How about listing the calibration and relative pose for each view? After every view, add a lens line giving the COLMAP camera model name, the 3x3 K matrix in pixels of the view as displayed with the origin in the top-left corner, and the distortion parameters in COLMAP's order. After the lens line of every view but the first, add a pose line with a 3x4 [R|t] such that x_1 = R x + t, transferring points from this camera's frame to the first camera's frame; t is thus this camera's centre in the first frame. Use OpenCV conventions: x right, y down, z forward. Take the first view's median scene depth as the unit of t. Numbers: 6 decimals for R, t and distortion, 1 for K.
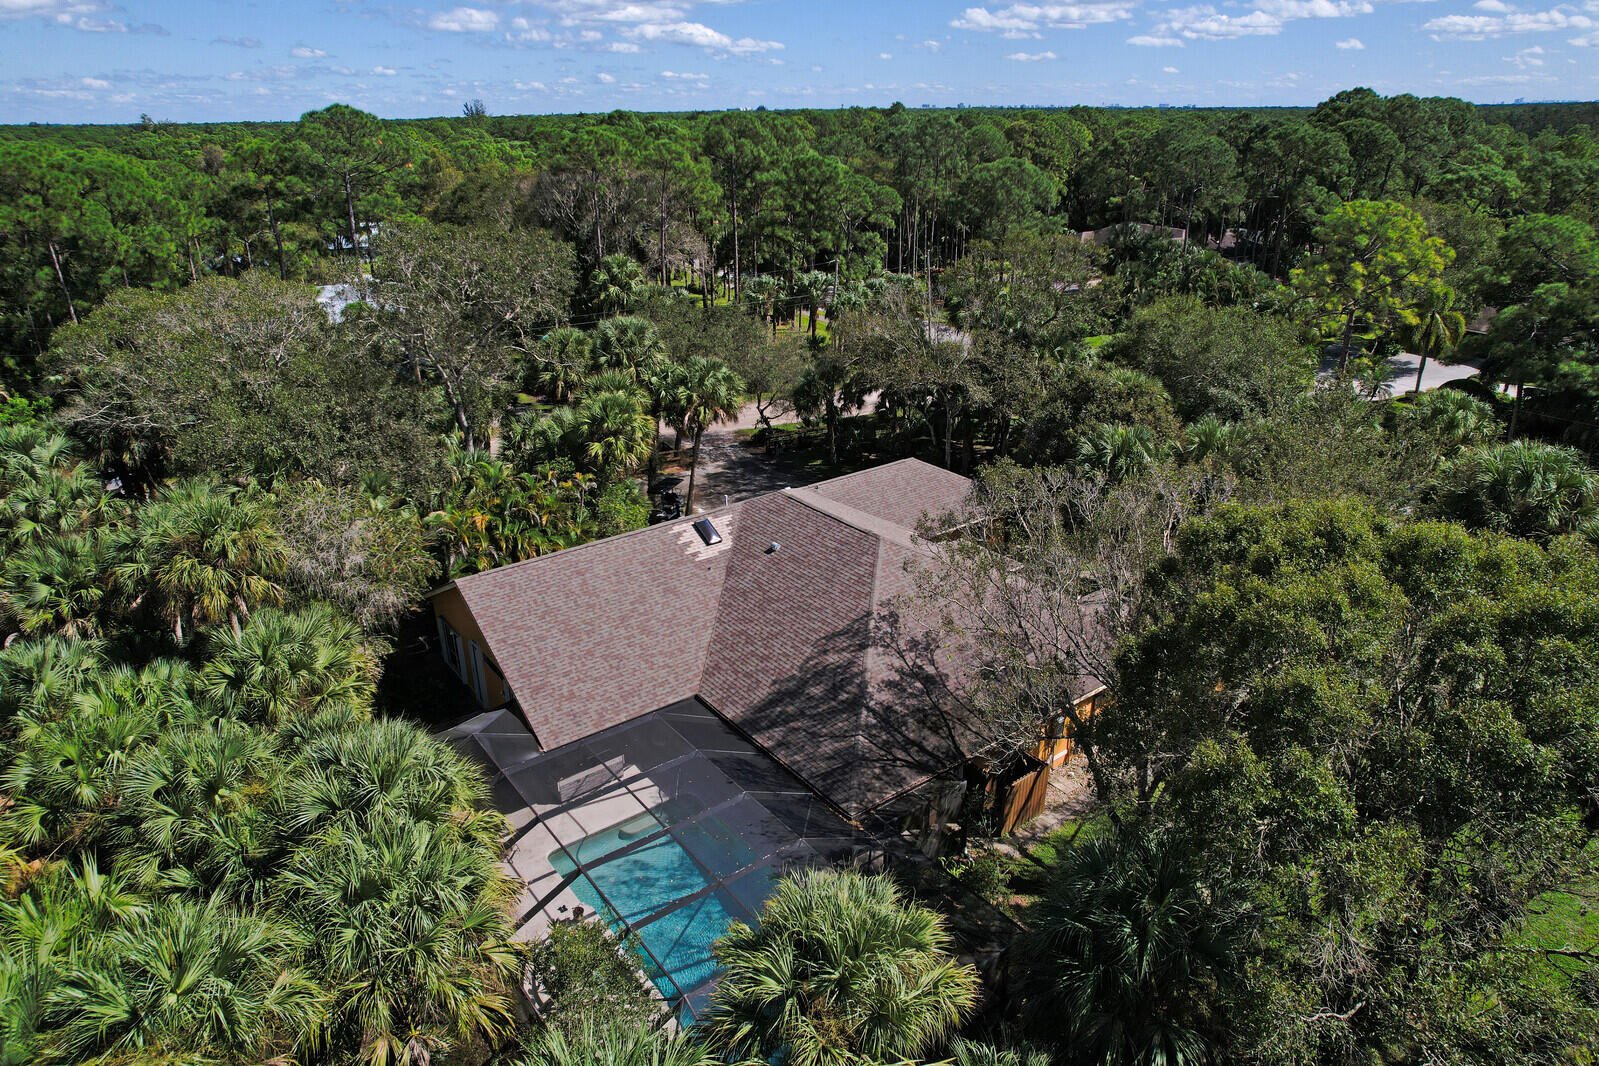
lens RADIAL K [[1021.5, 0, 798.9], [0, 1021.5, 531.3], [0, 0, 1]] dist [-0.051745, 0.049210]
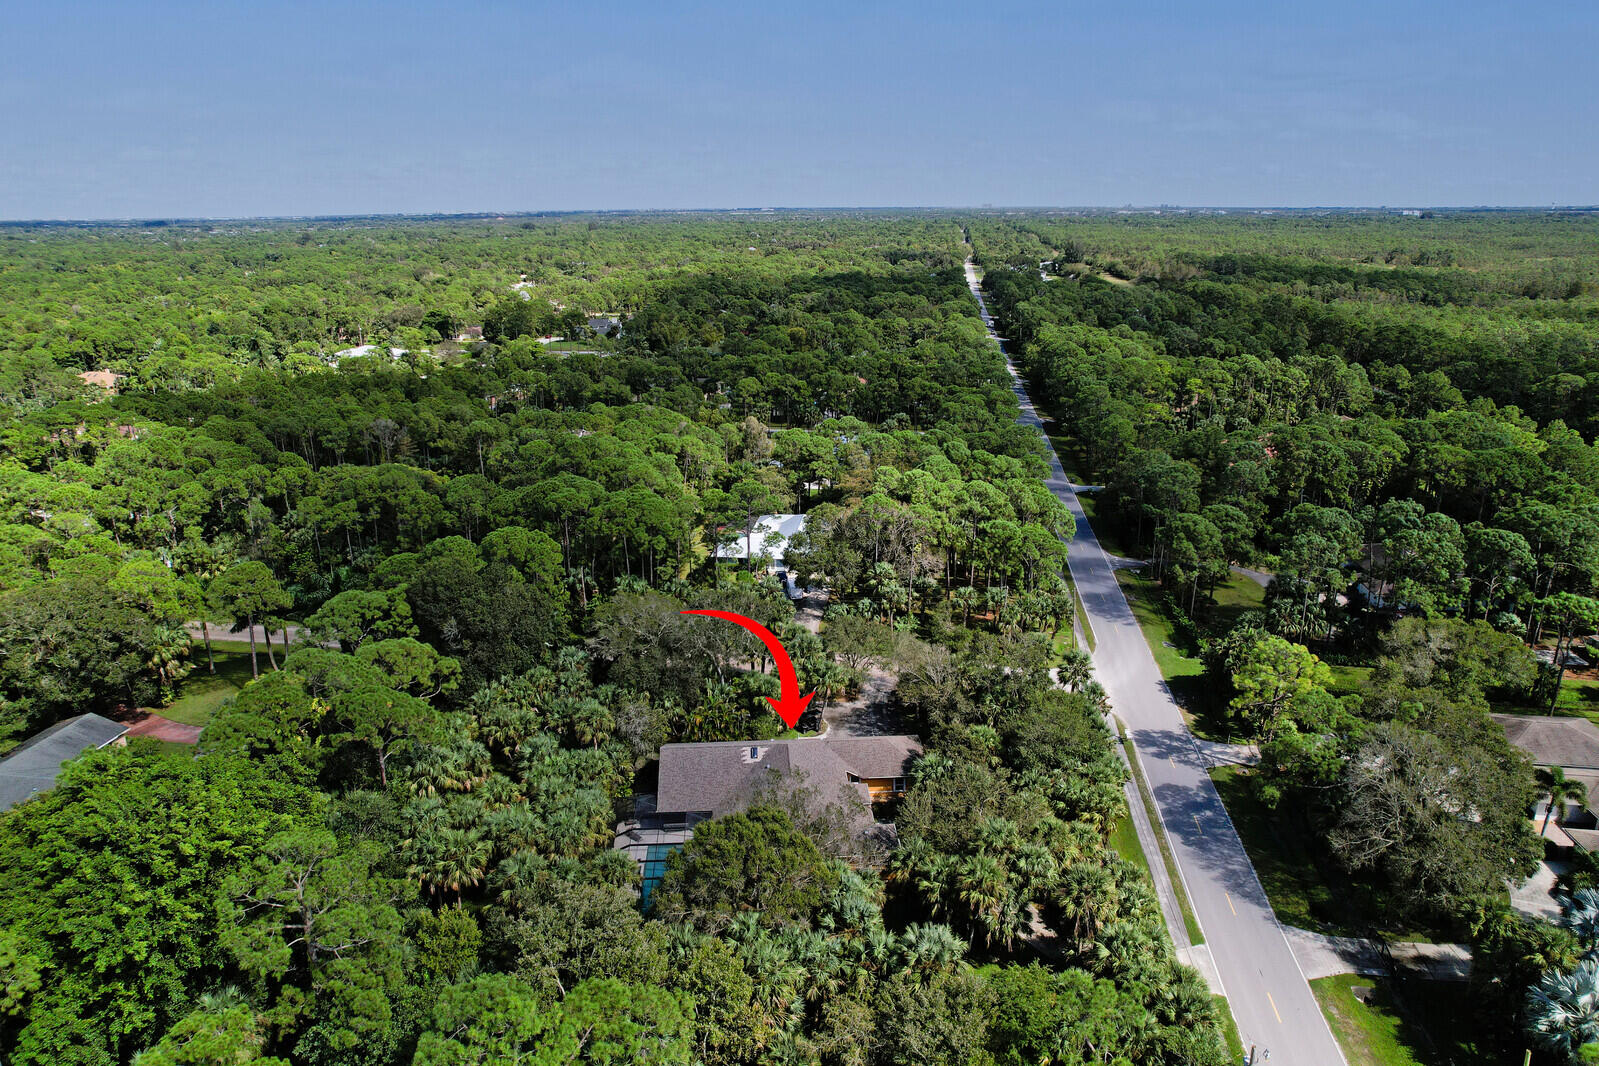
lens RADIAL K [[1021.5, 0, 805.9], [0, 1021.5, 536.1], [0, 0, 1]] dist [-0.051745, 0.049210]
pose [[0.833556, 0.182470, -0.521430, 1.504366], [-0.218594, 0.975783, -0.007977, -0.644426], [0.507347, 0.120631, 0.853257, -1.444241]]
